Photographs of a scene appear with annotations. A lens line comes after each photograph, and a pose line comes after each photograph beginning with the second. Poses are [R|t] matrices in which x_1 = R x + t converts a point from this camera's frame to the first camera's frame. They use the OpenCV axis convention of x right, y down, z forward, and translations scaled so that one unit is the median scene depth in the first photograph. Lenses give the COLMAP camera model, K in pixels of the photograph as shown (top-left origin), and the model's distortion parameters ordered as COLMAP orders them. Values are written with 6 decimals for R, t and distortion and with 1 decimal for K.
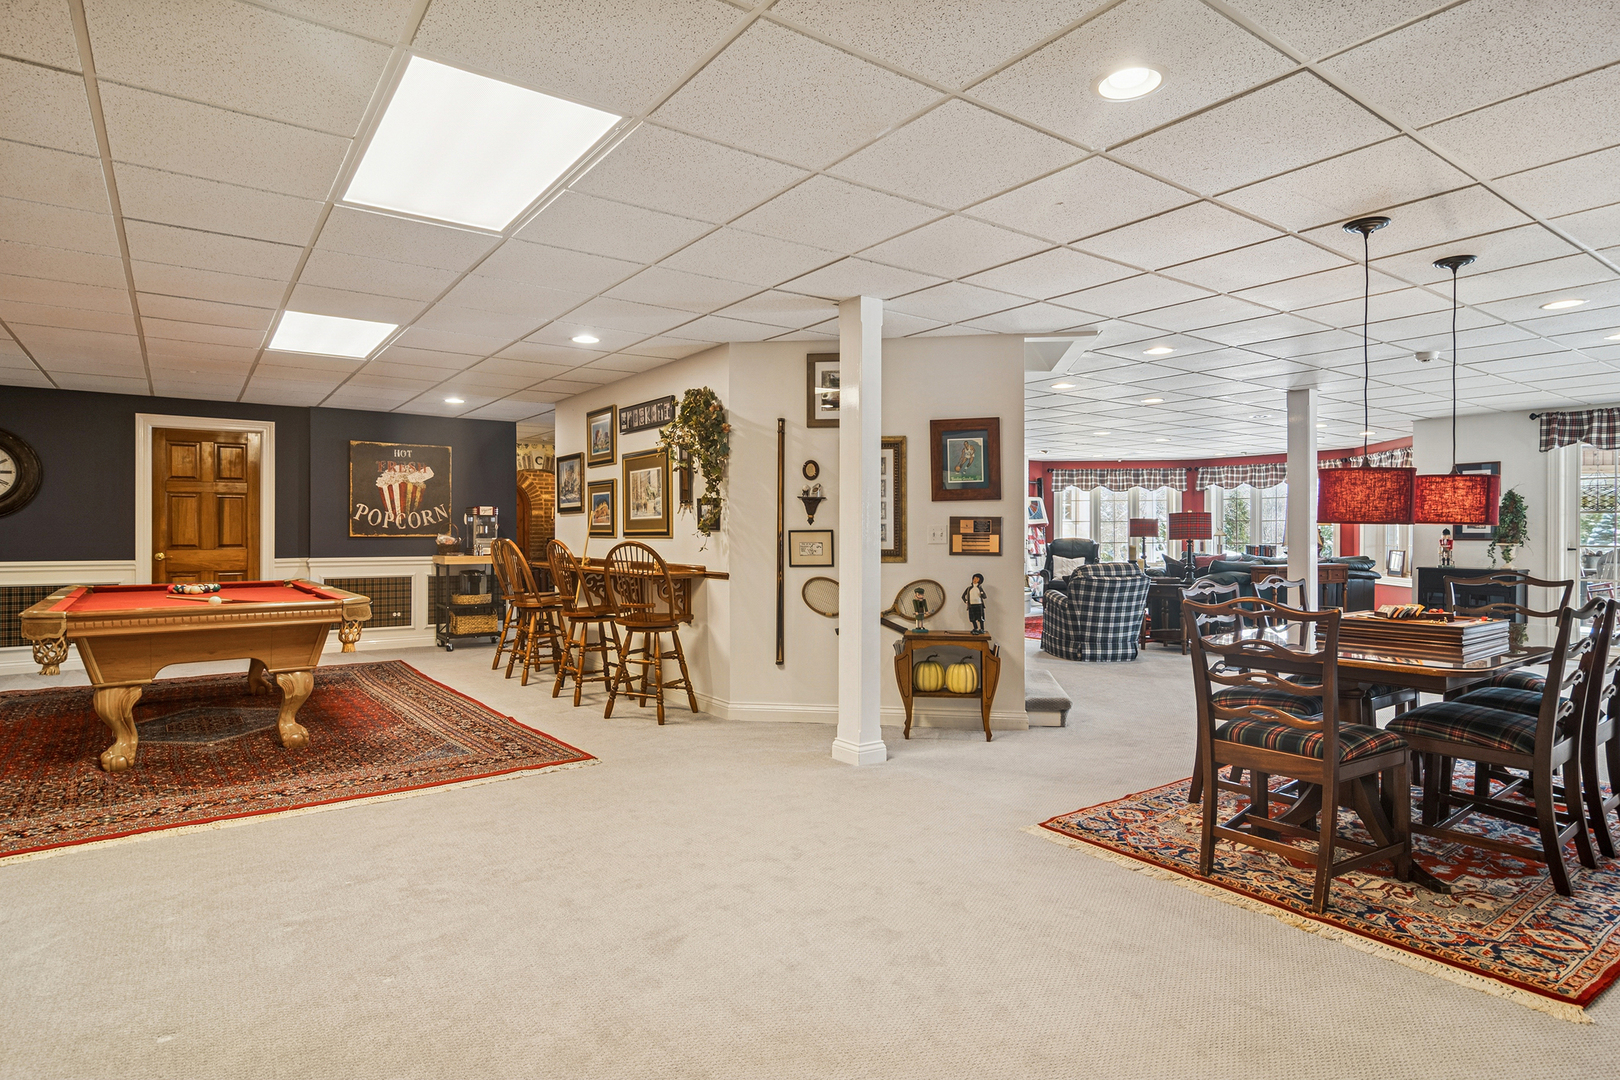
lens RADIAL K [[876.0, 0, 809.2], [0, 876.0, 540.9], [0, 0, 1]] dist [0.004900, -0.000075]
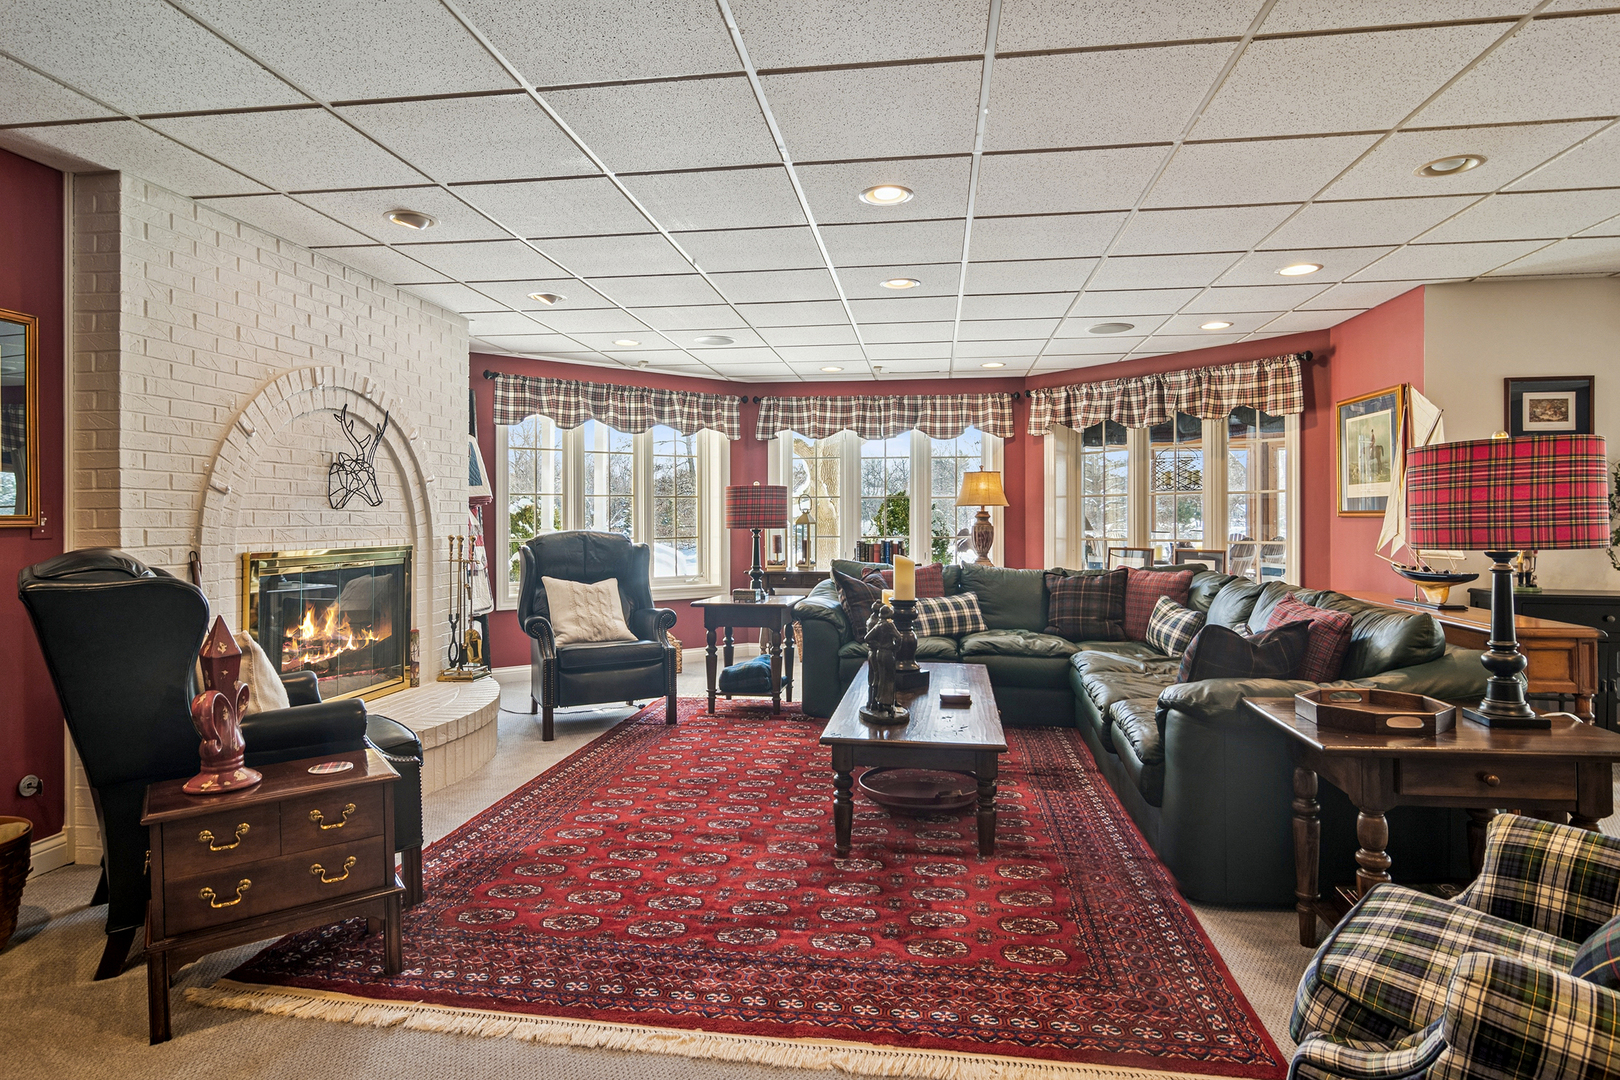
lens RADIAL K [[876.0, 0, 805.9], [0, 876.0, 529.5], [0, 0, 1]] dist [0.004900, -0.000075]
pose [[0.699706, -0.012677, 0.714319, 0.073559], [0.006003, 0.999912, 0.011865, -0.007938], [-0.714406, -0.004014, 0.699720, 0.586197]]
